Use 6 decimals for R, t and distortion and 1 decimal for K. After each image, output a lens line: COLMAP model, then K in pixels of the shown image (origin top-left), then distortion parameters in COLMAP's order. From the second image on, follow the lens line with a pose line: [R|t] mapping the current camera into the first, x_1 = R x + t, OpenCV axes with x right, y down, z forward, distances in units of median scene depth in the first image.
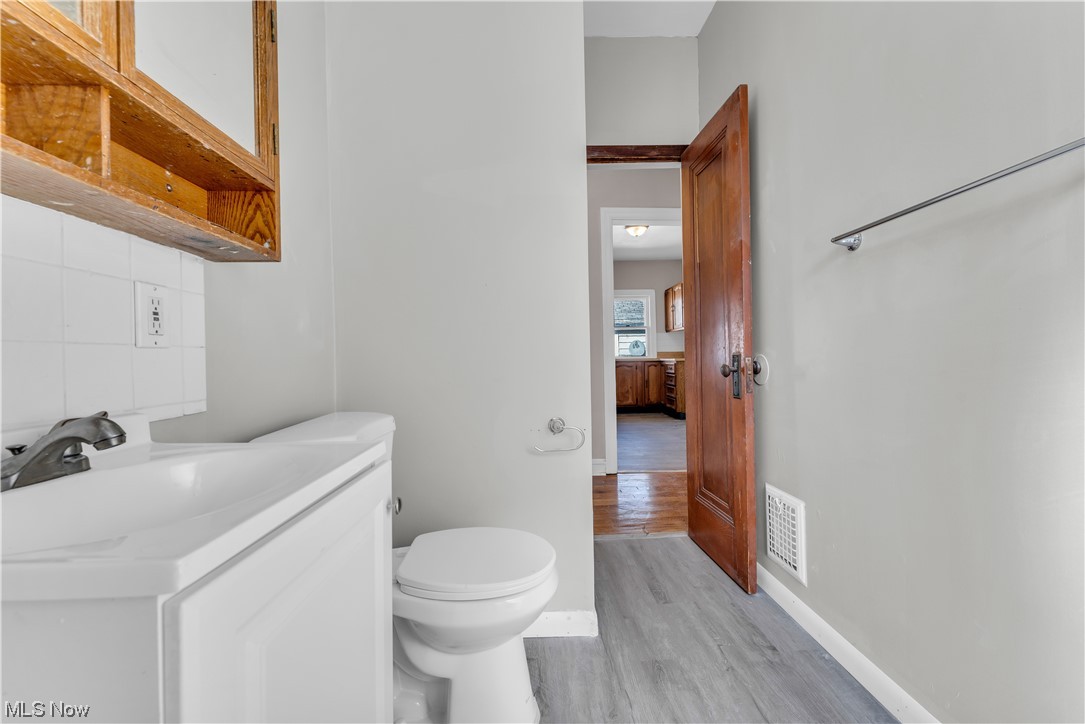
lens RADIAL K [[437.2, 0, 544.3], [0, 437.2, 360.0], [0, 0, 1]] dist [0.001675, -0.000708]
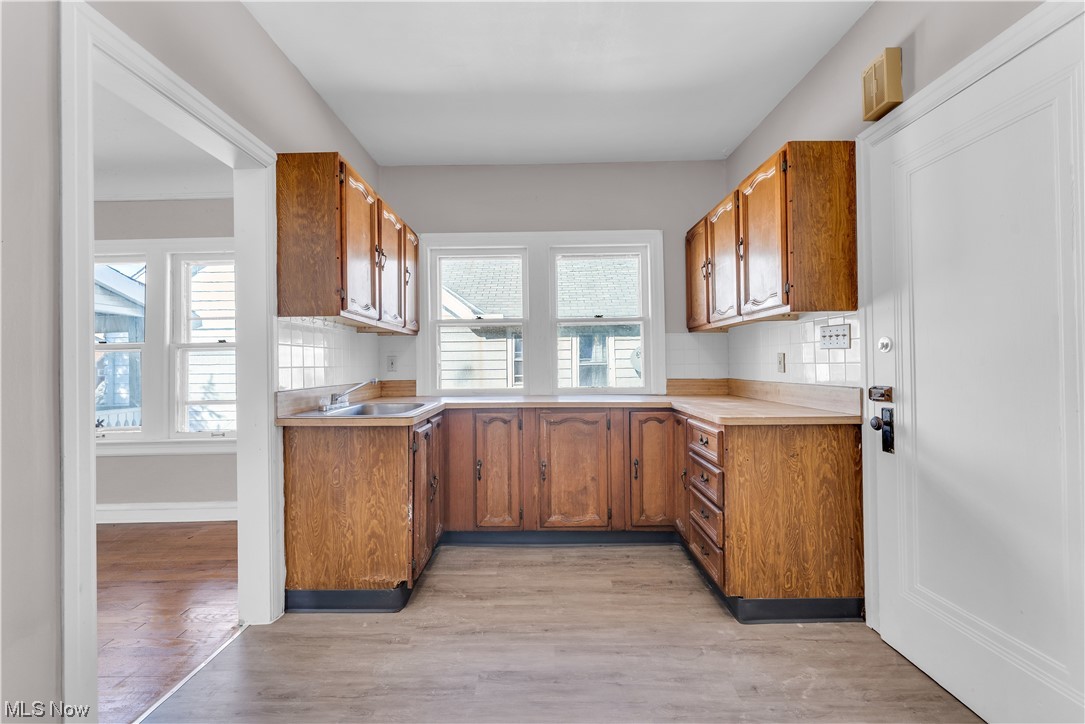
lens RADIAL K [[437.2, 0, 548.5], [0, 437.2, 361.0], [0, 0, 1]] dist [0.001675, -0.000708]
pose [[0.999455, 0.005002, -0.032621, 0.171493], [-0.005156, 0.999976, -0.004659, -0.035441], [0.032597, 0.004824, 0.999457, 0.626721]]
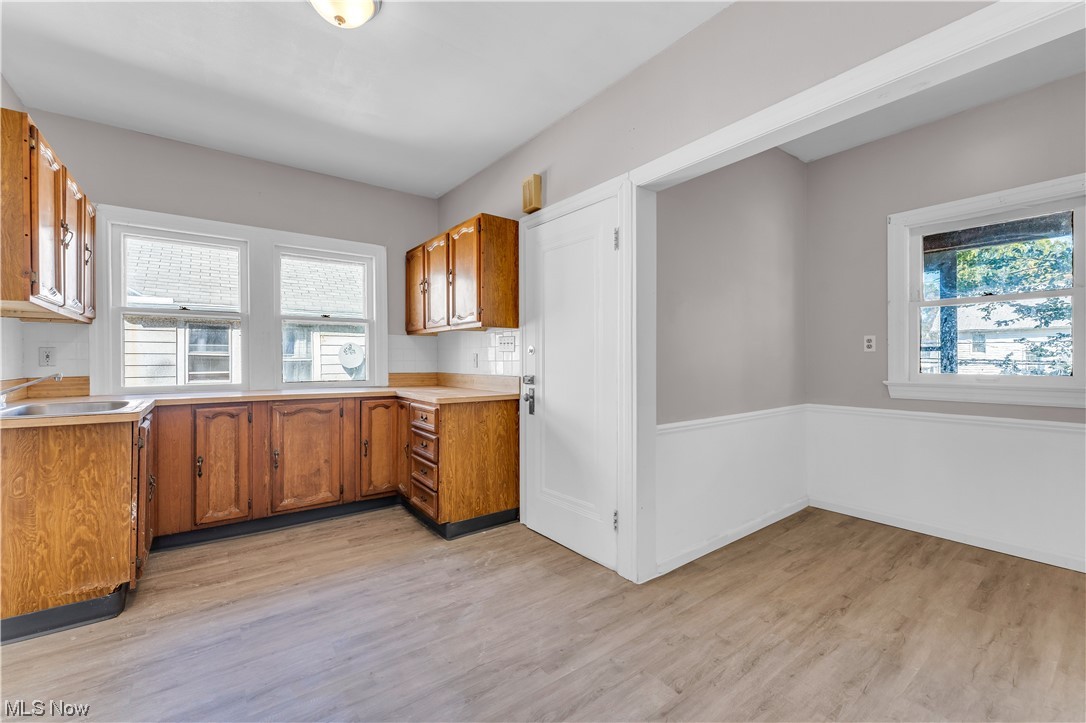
lens RADIAL K [[437.6, 0, 537.2], [0, 437.6, 359.5], [0, 0, 1]] dist [0.001675, -0.000708]
pose [[0.823499, 0.016731, 0.567072, 0.124213], [-0.014658, 0.999859, -0.008214, -0.034723], [-0.567129, -0.001548, 0.823628, 0.536878]]
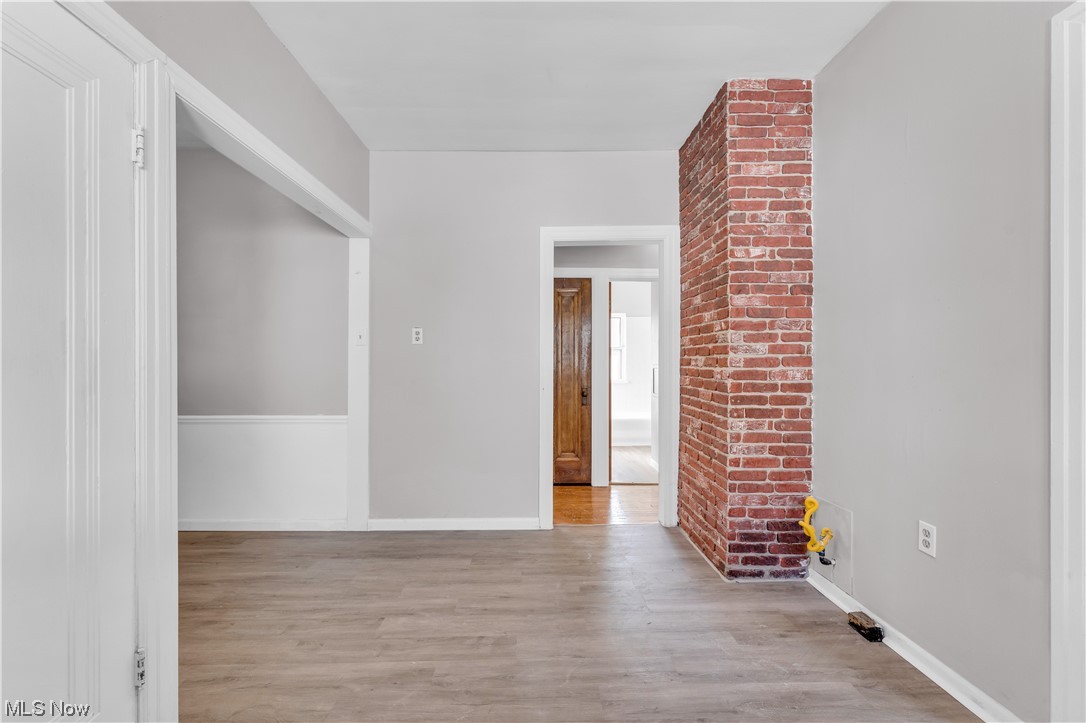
lens RADIAL K [[437.6, 0, 542.3], [0, 437.6, 361.7], [0, 0, 1]] dist [0.001675, -0.000708]
pose [[-0.999597, 0.021796, 0.018168, 0.192918], [0.021708, 0.999752, -0.005032, -0.036502], [-0.018273, -0.004636, -0.999822, 0.947858]]
